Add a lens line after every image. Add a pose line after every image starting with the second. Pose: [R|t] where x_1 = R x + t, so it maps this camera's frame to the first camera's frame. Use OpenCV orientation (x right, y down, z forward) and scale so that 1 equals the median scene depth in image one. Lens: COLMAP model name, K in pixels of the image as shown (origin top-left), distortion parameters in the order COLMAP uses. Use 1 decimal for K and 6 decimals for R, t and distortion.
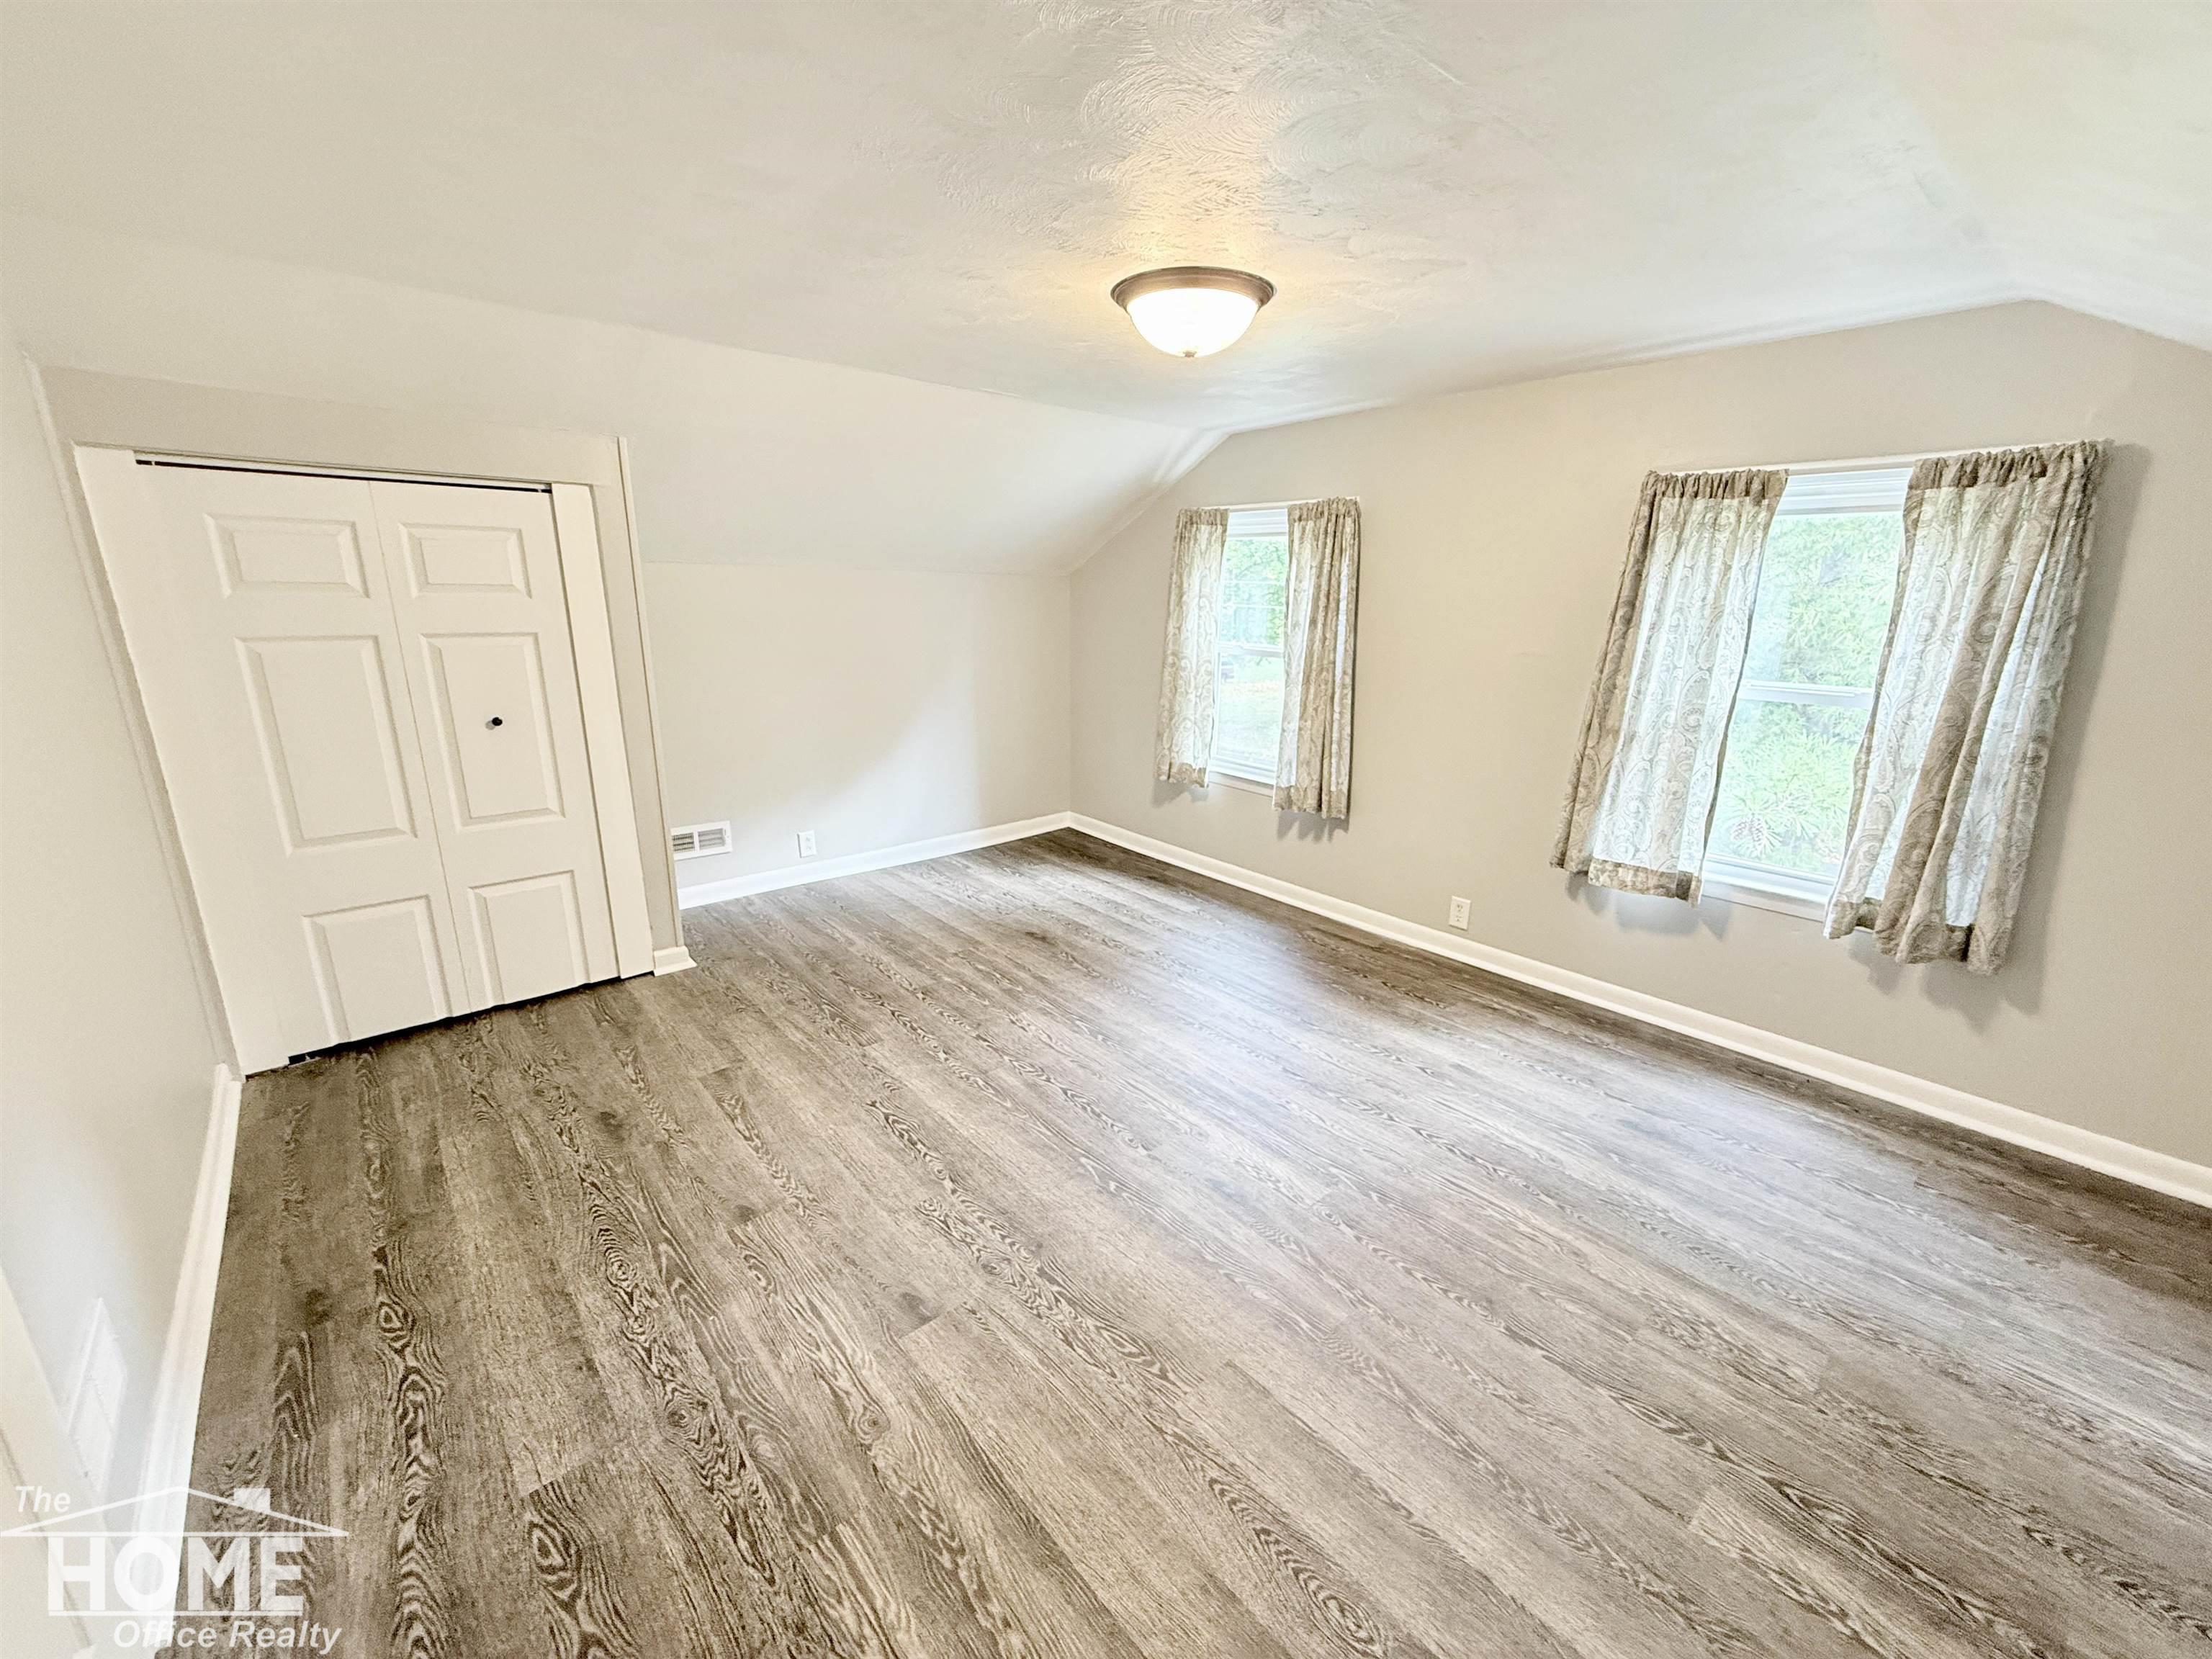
lens RADIAL K [[881.4, 0, 1135.5], [0, 881.4, 832.7], [0, 0, 1]] dist [0.001167, -0.000452]
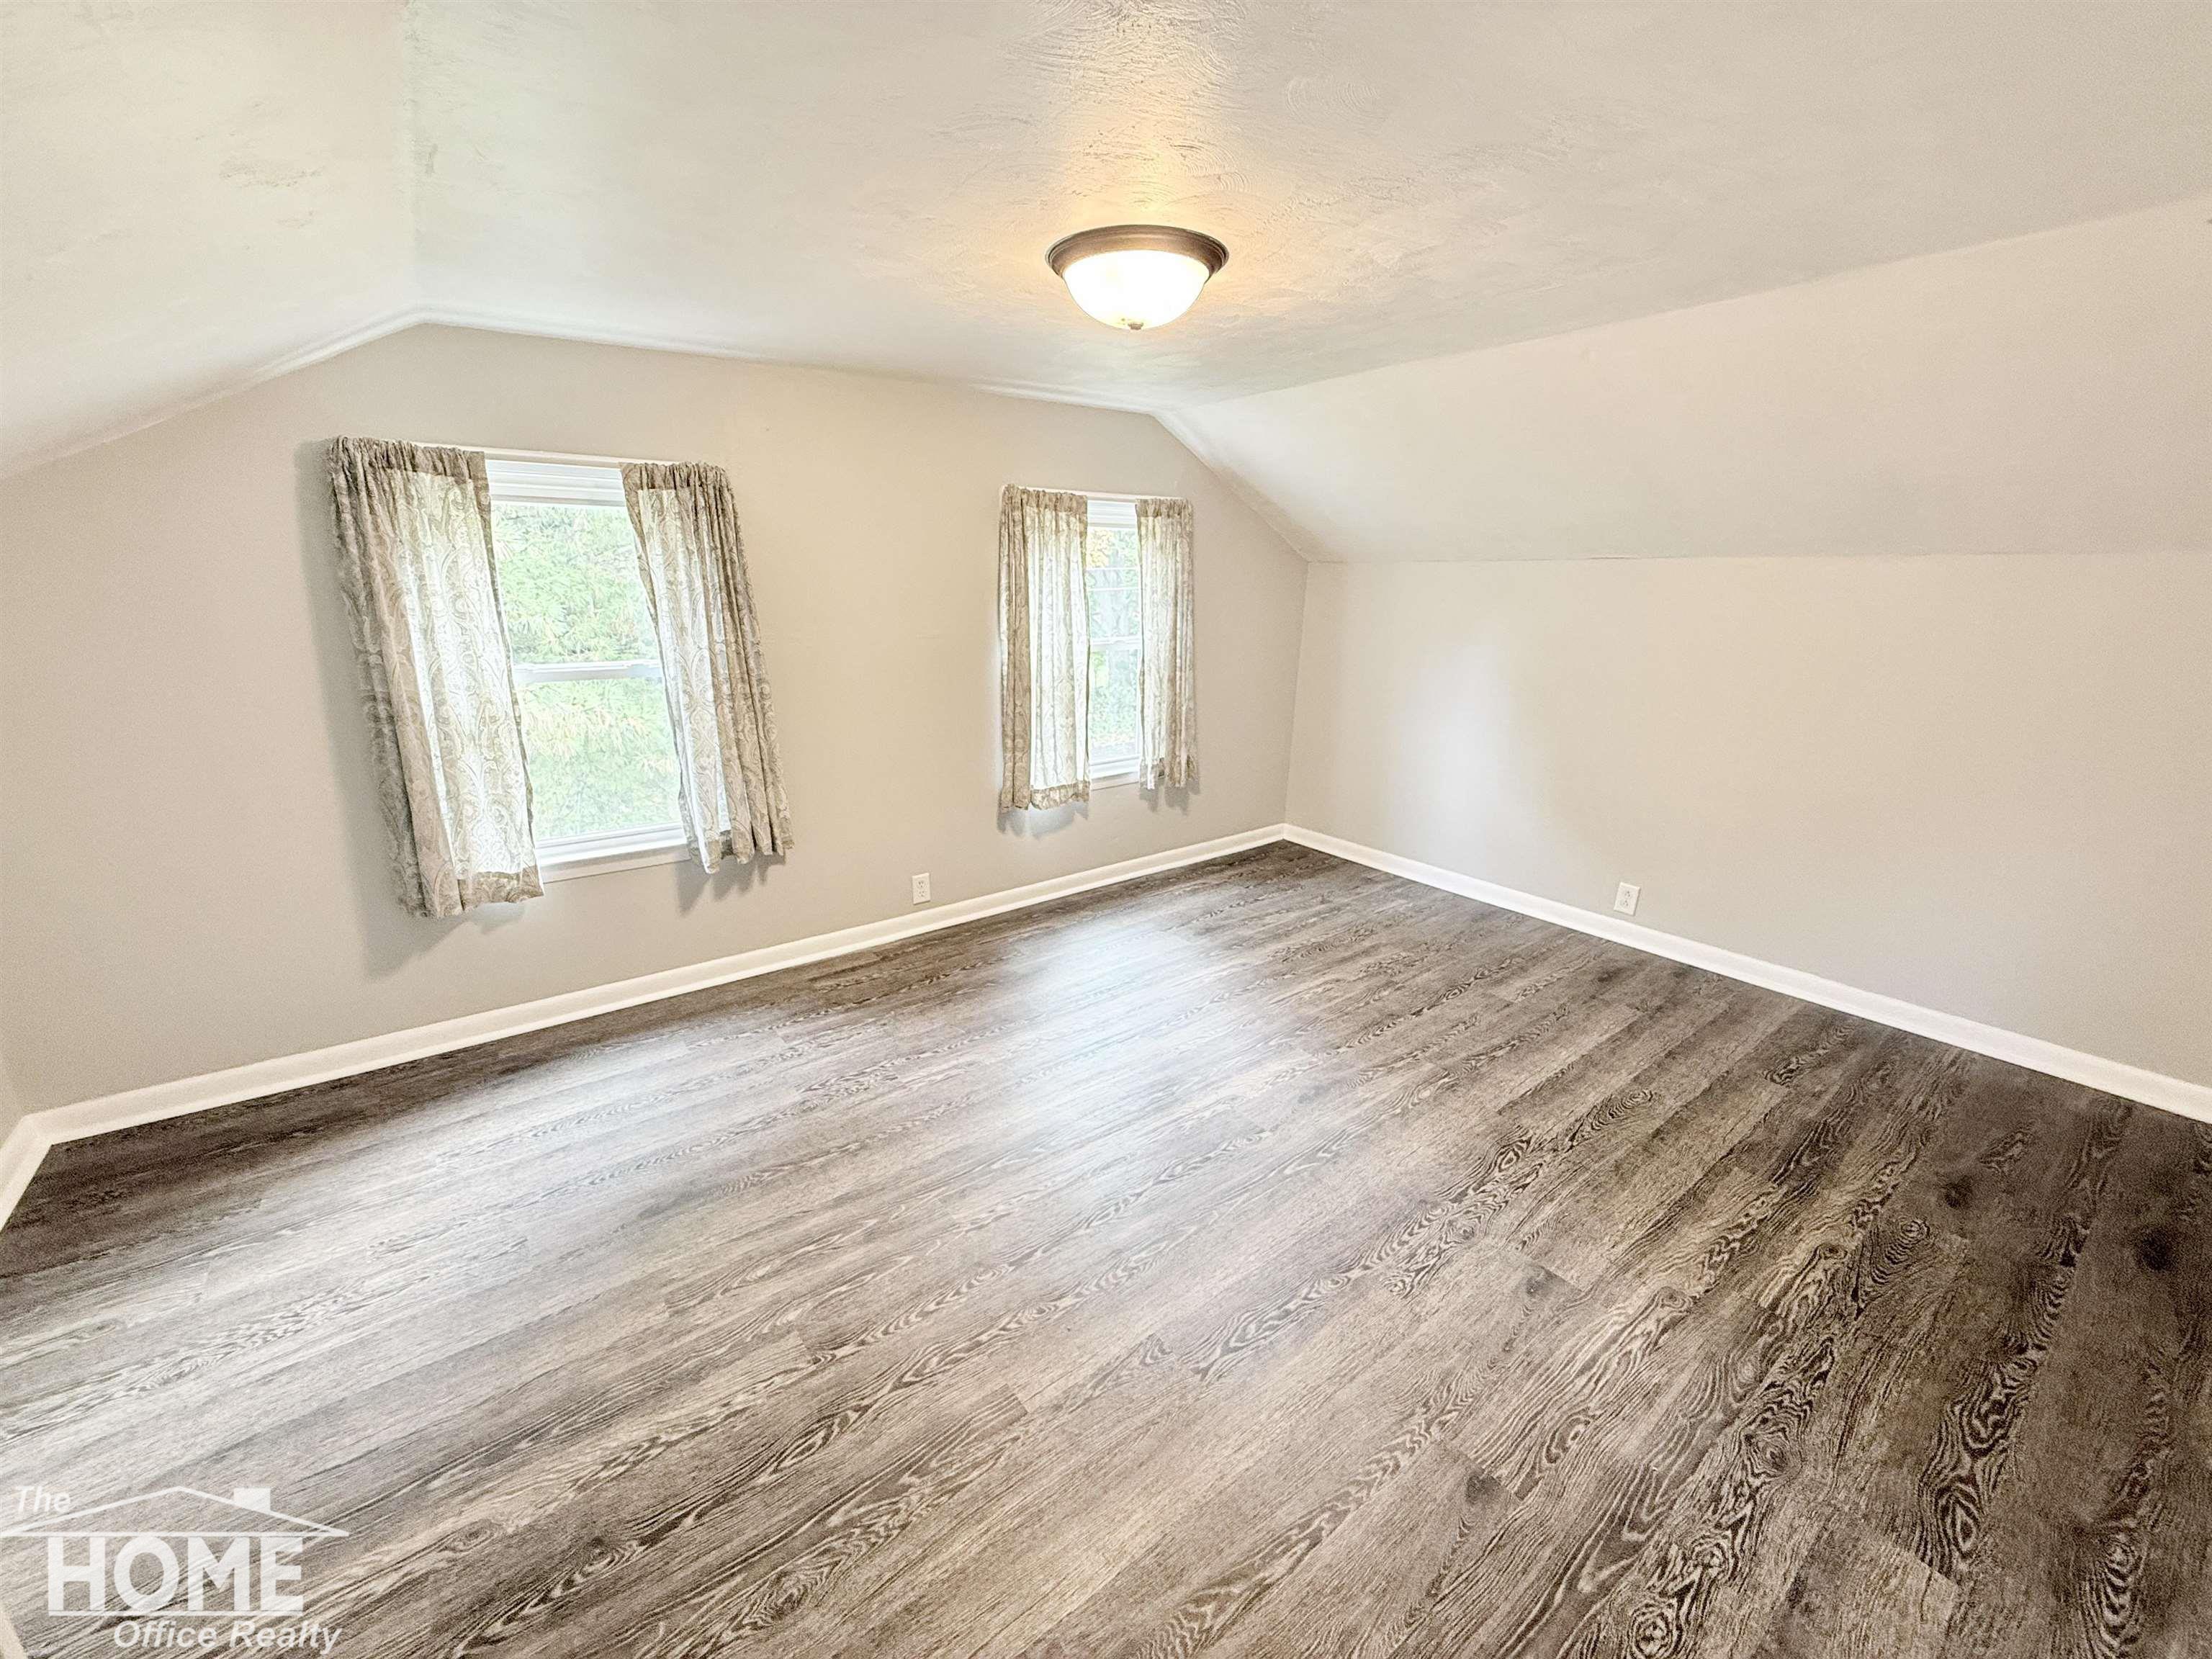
lens RADIAL K [[852.2, 0, 1106.0], [0, 852.2, 829.5], [0, 0, 1]] dist [-0.000264, 0.000089]
pose [[0.103386, -0.297003, 0.949263, -0.906760], [0.264501, 0.928223, 0.261613, -0.298758], [-0.958828, 0.224034, 0.174523, 0.983863]]
